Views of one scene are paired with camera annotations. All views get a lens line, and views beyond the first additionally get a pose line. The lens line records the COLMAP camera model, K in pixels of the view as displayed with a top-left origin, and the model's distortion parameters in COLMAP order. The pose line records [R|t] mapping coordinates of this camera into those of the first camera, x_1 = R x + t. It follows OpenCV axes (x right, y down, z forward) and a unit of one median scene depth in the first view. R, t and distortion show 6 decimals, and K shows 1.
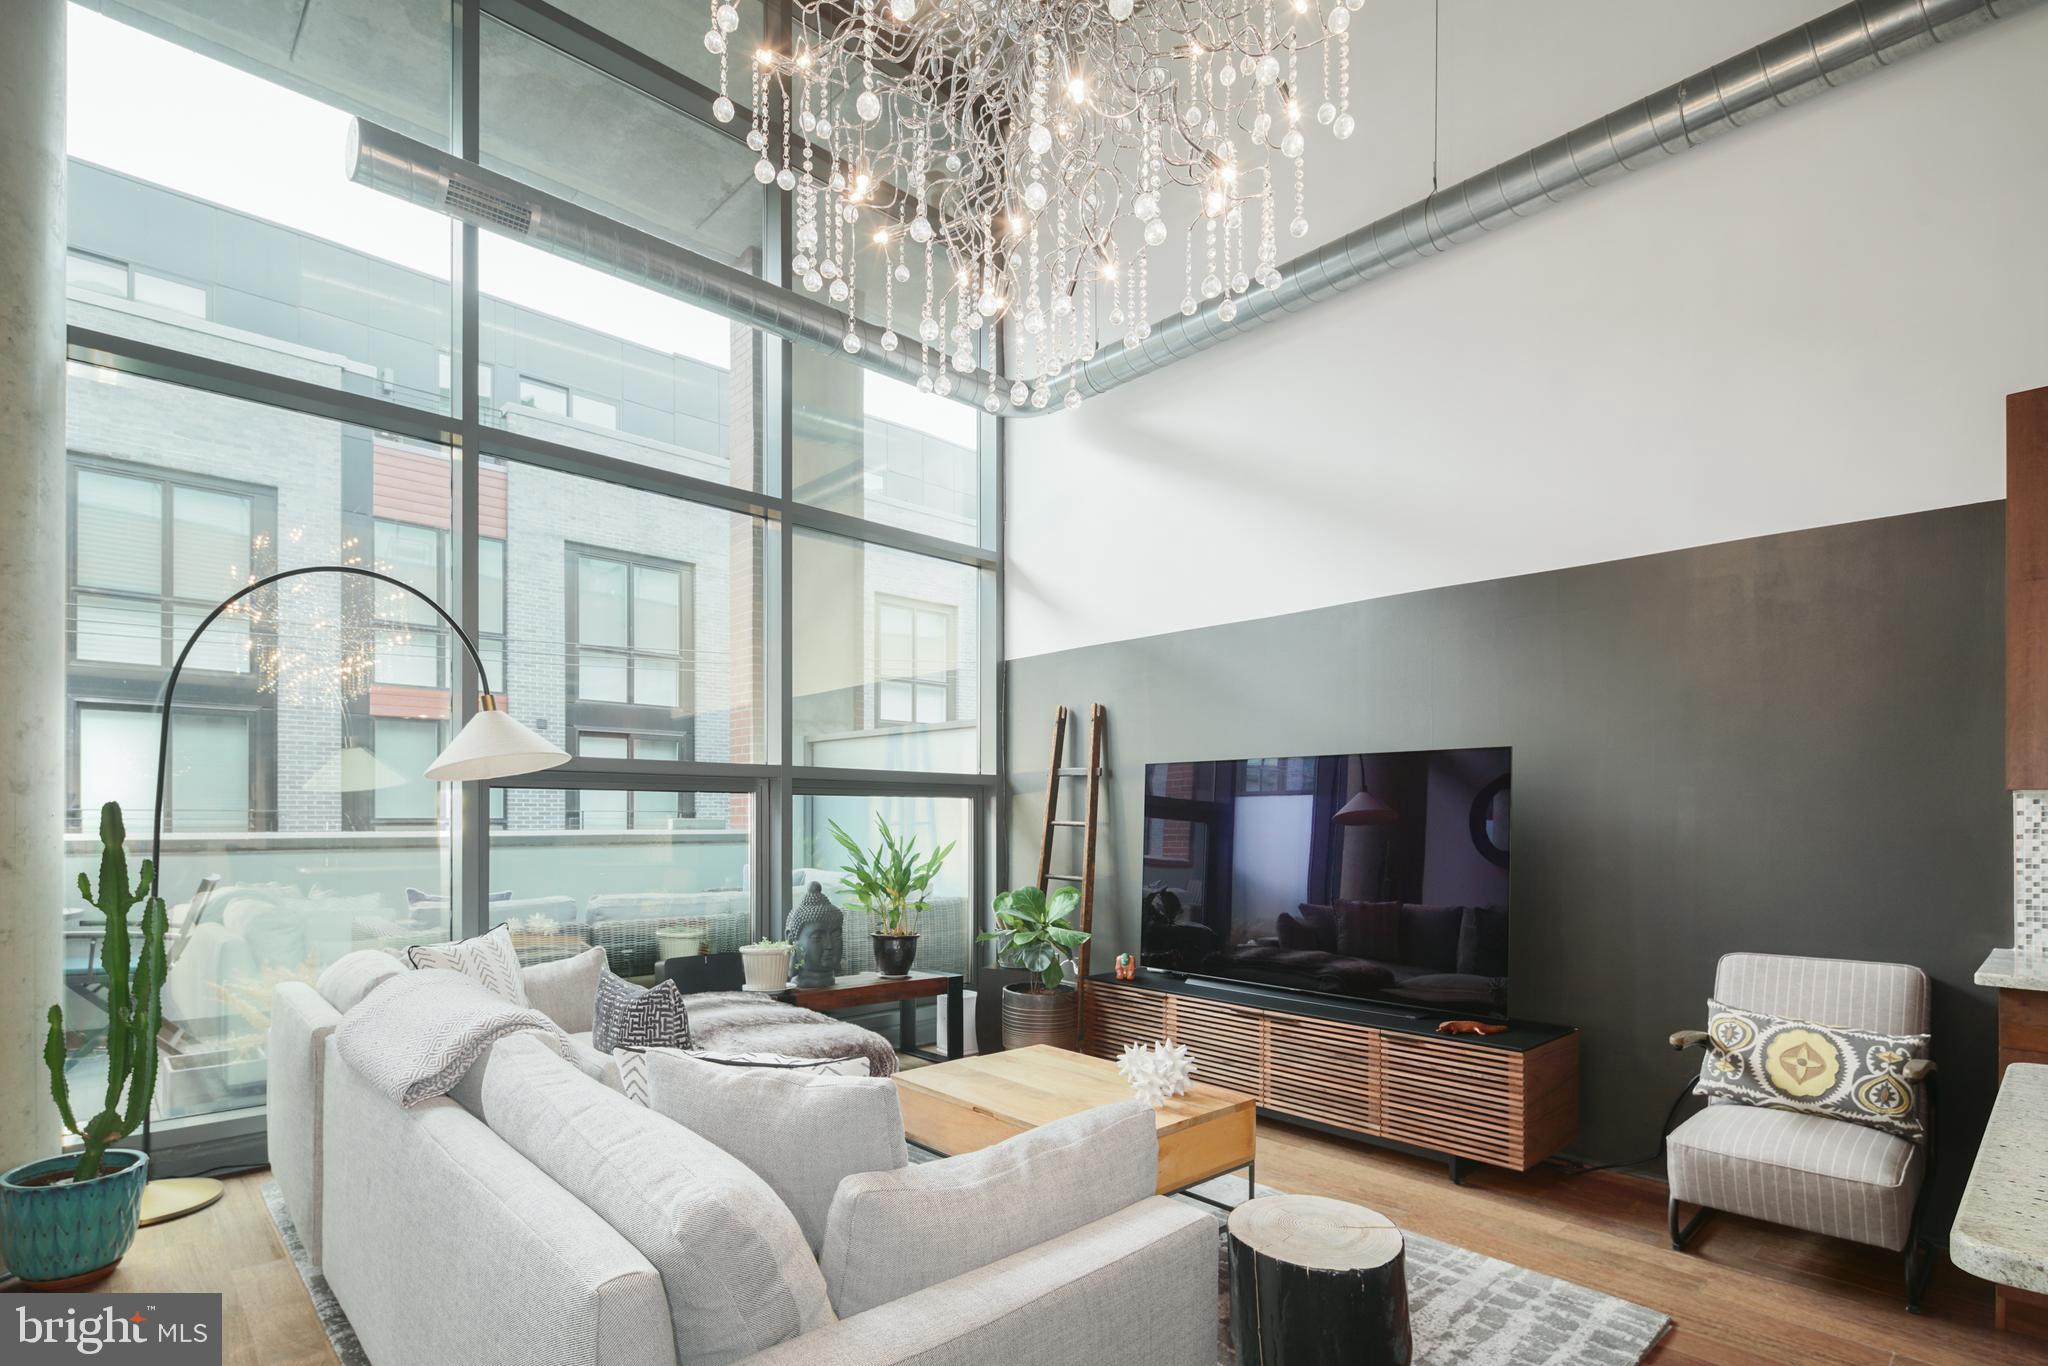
lens RADIAL K [[1006.5, 0, 1013.1], [0, 1006.5, 815.3], [0, 0, 1]] dist [0.001906, -0.000184]
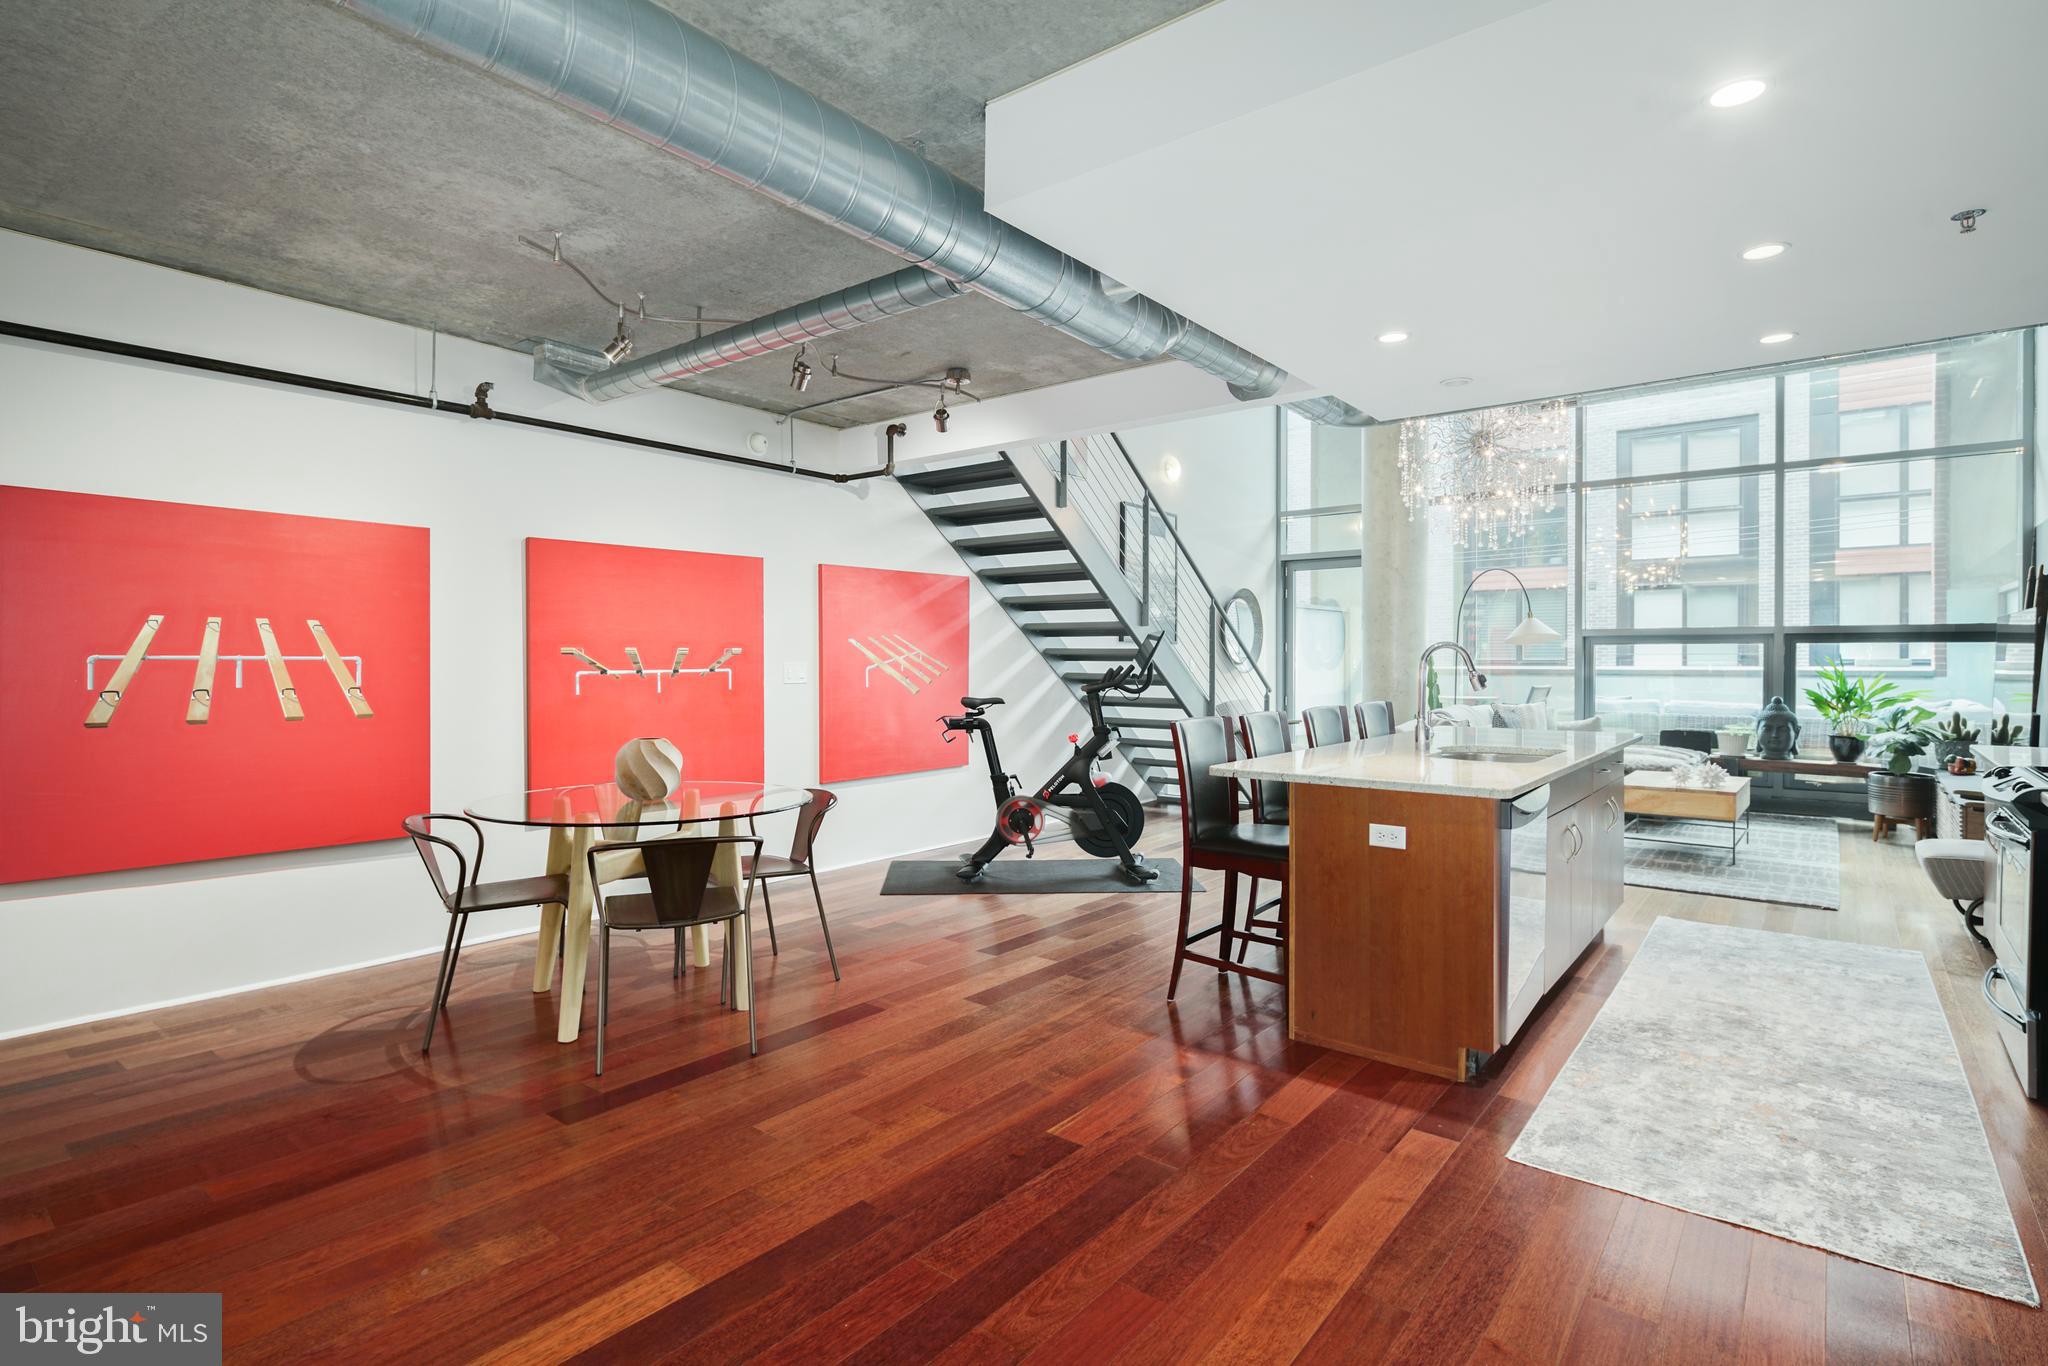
lens RADIAL K [[1001.5, 0, 1019.2], [0, 1001.5, 666.5], [0, 0, 1]] dist [0.001860, -0.001416]
pose [[0.141799, 0.006370, -0.989875, 1.209071], [0.003509, 0.999970, 0.006937, -0.000446], [0.989889, -0.004457, 0.141773, -0.445092]]
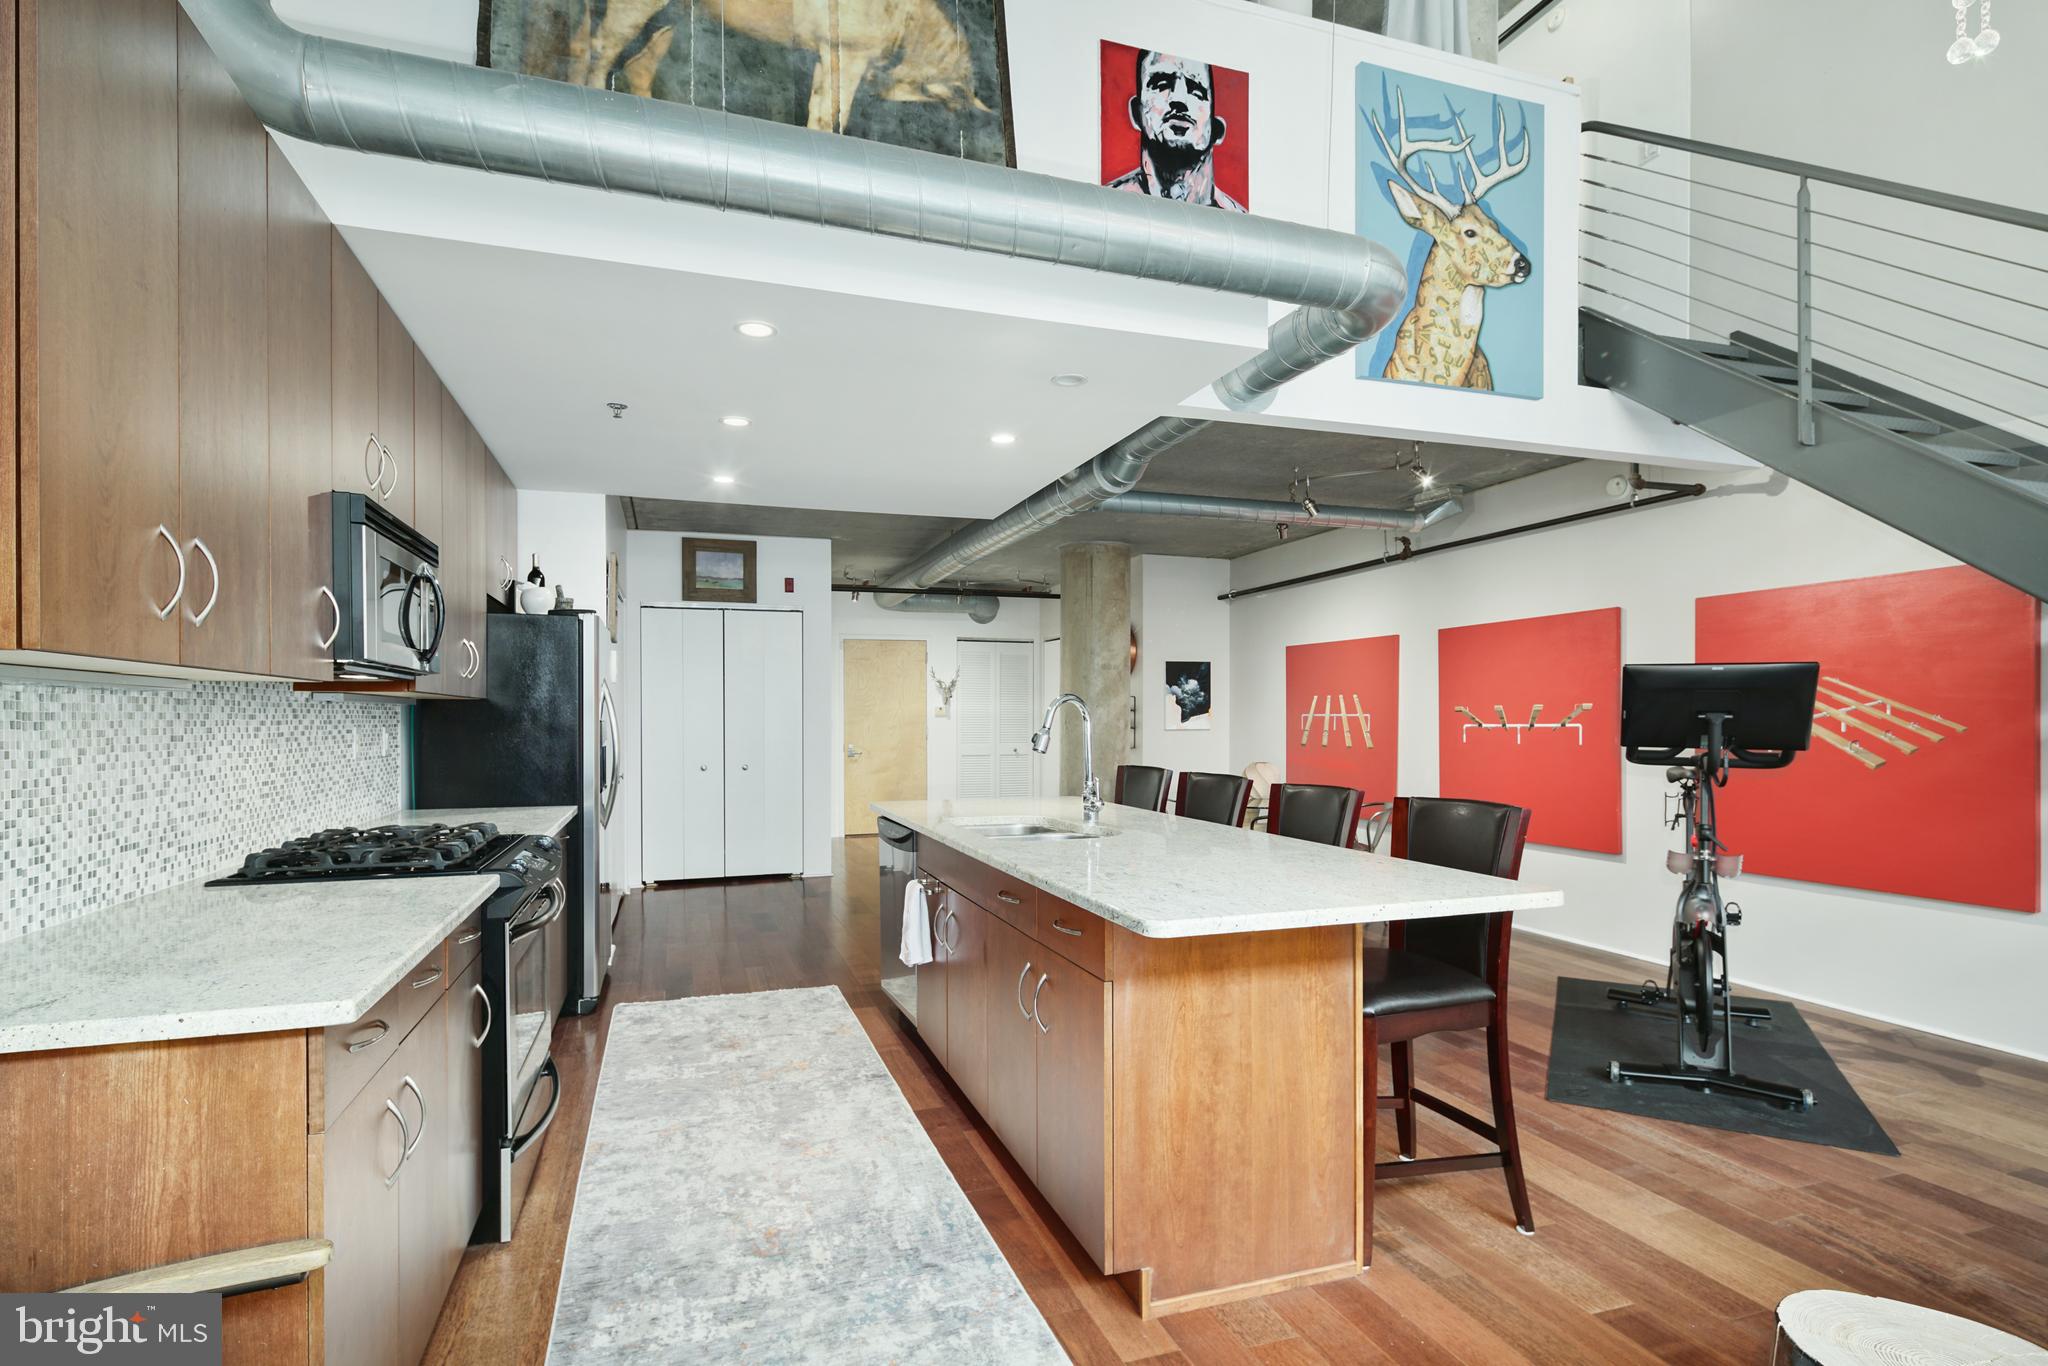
lens RADIAL K [[1002.3, 0, 1014.2], [0, 1002.3, 726.9], [0, 0, 1]] dist [0.007093, -0.006684]
pose [[-0.911863, -0.002503, 0.410488, 0.206547], [0.000100, 0.999980, 0.006321, 0.004407], [-0.410496, 0.005804, -0.911844, 0.656588]]
